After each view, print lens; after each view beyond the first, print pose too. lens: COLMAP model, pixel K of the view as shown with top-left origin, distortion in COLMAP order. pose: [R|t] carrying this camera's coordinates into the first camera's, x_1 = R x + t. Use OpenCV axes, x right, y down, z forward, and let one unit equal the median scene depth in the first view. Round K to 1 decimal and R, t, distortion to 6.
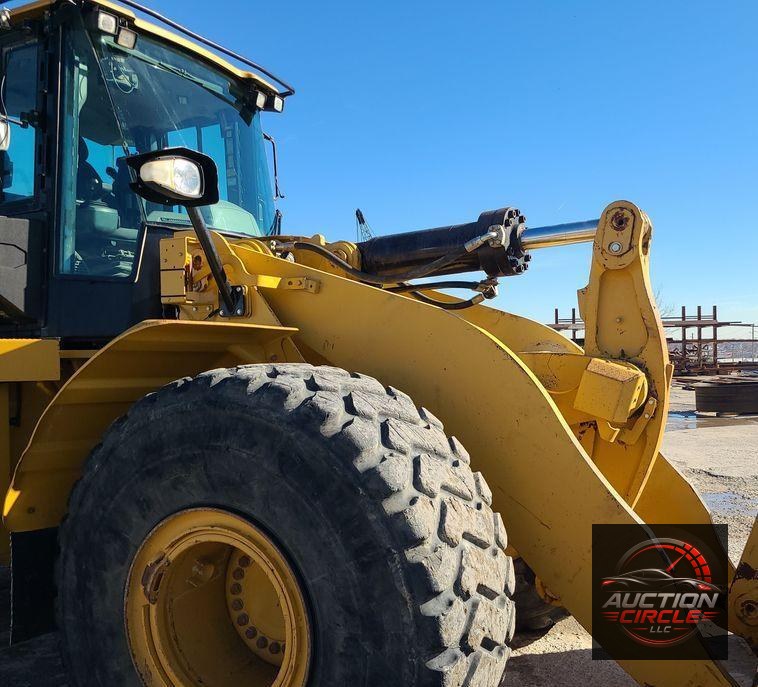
lens RADIAL K [[702.0, 0, 490.3], [0, 702.0, 352.2], [0, 0, 1]] dist [0.043001, -0.015382]
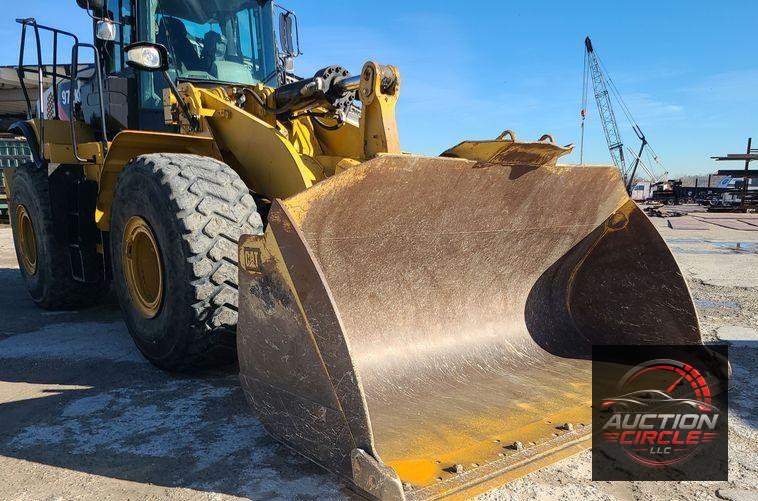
lens RADIAL K [[652.9, 0, 466.6], [0, 652.9, 321.7], [0, 0, 1]] dist [0.018733, 0.009414]
pose [[0.926839, 0.112401, -0.358240, 1.026725], [-0.034671, 0.975683, 0.216428, 0.041519], [0.373856, -0.188173, 0.908198, -0.436172]]
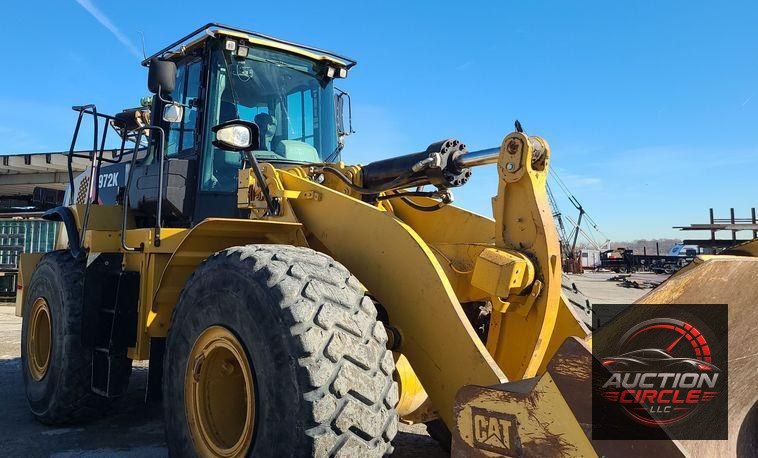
lens RADIAL K [[620.9, 0, 351.0], [0, 620.9, 169.8], [0, 0, 1]] dist [0.045500, -0.006263]
pose [[0.897839, -0.027198, -0.439482, 0.430661], [-0.026886, 0.992842, -0.116369, 0.005162], [0.439501, 0.116296, 0.890682, -0.202381]]
